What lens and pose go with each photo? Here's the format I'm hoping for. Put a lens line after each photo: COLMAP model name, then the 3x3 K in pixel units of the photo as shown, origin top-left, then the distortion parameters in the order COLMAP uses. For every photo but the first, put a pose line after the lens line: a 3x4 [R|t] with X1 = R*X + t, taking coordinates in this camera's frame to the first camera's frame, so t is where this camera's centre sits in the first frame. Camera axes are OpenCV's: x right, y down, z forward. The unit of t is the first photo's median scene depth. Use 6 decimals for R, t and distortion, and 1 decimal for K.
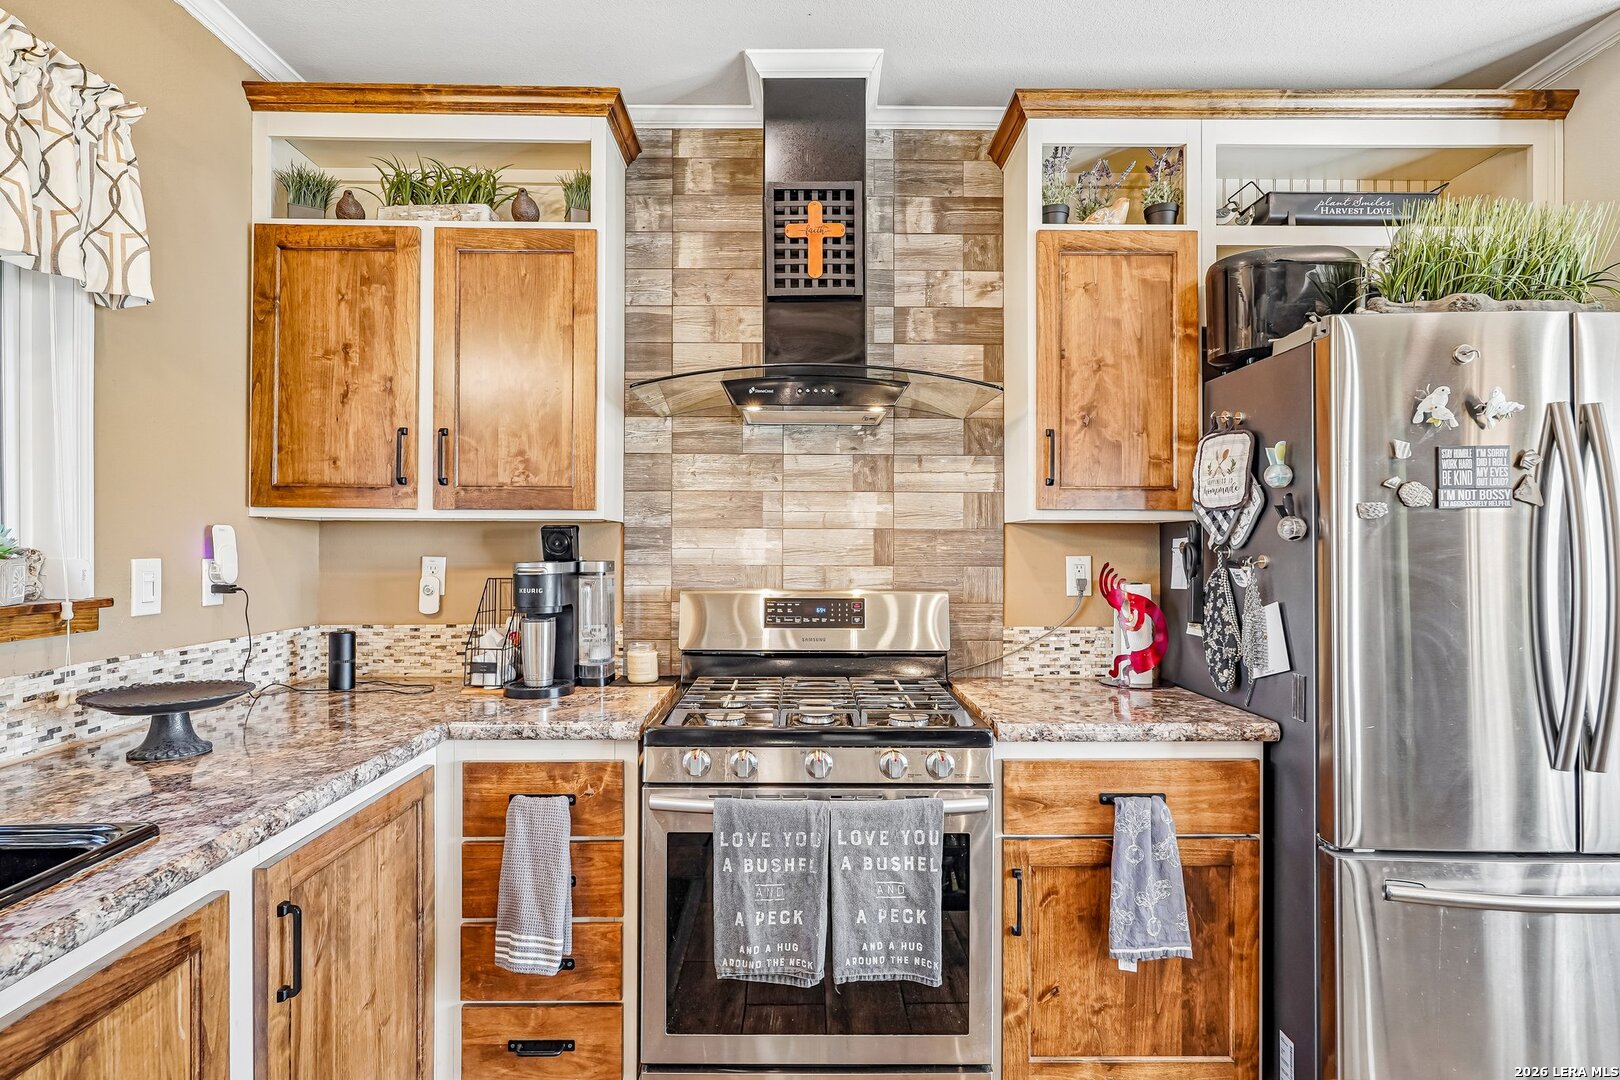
lens RADIAL K [[836.8, 0, 812.2], [0, 836.8, 542.9], [0, 0, 1]] dist [-0.012519, 0.005597]
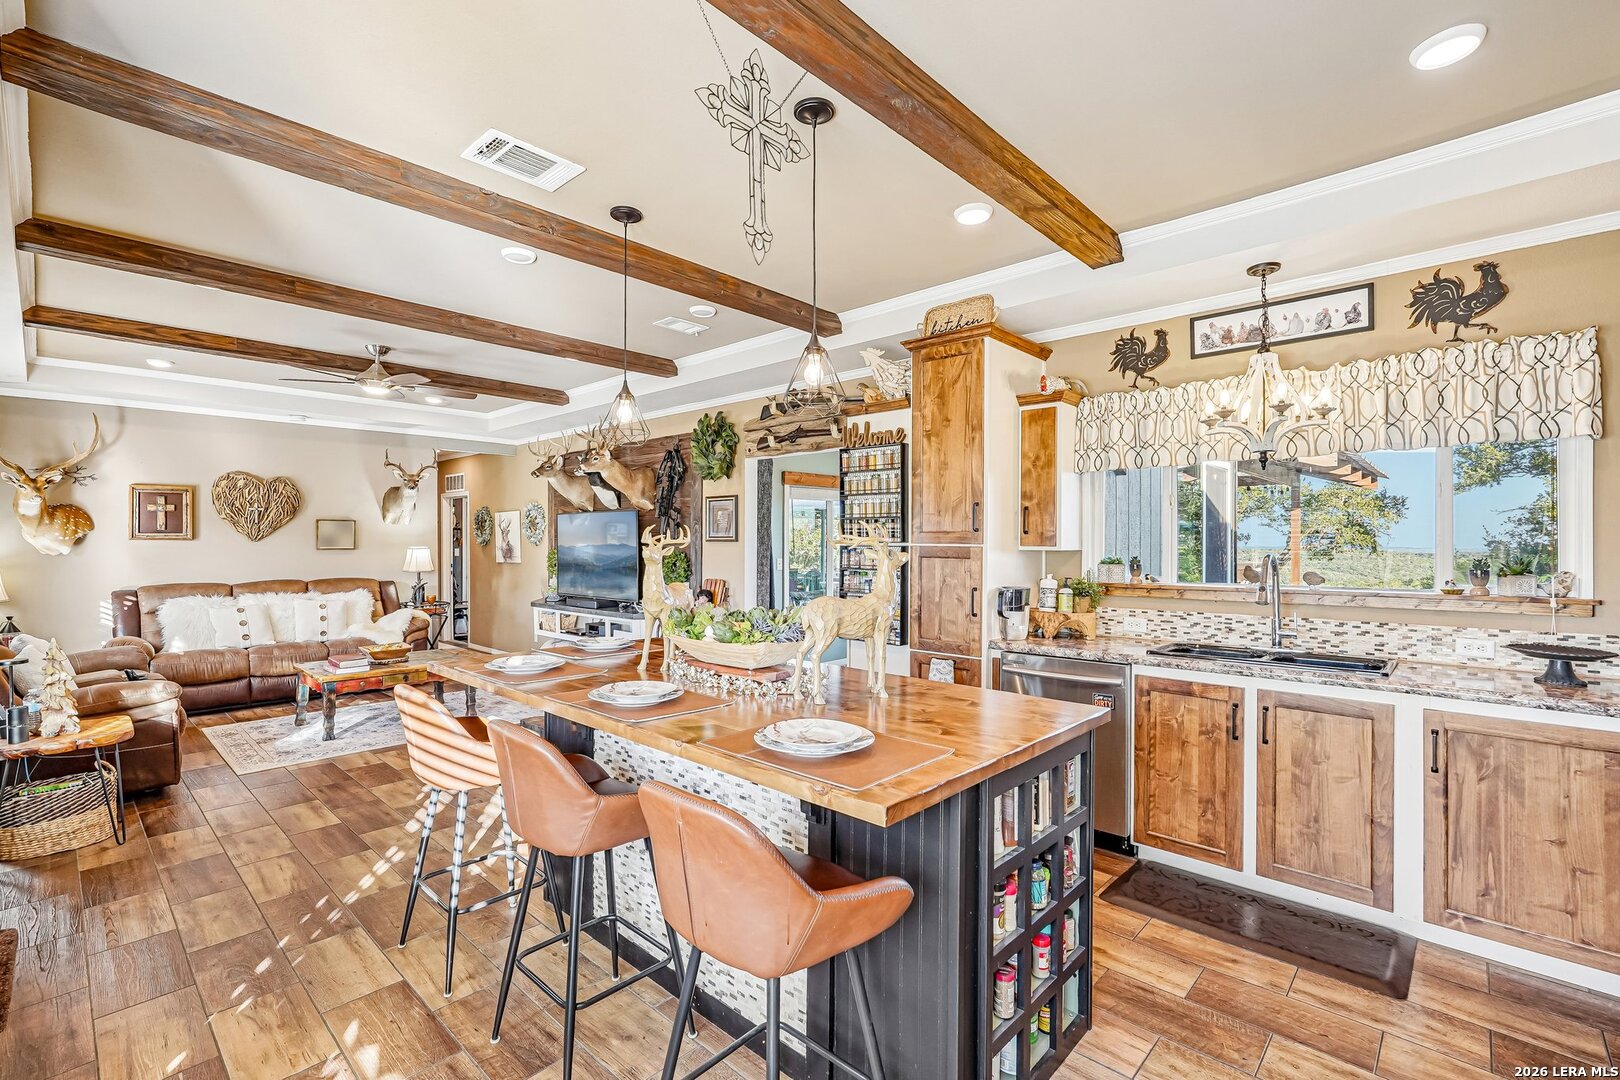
lens RADIAL K [[718.0, 0, 810.3], [0, 718.0, 541.3], [0, 0, 1]] dist [-0.013052, 0.007781]
pose [[-0.690804, -0.005331, -0.723023, 1.119263], [-0.005003, 0.999984, -0.002593, -0.037382], [0.723025, 0.001826, -0.690820, 0.642951]]
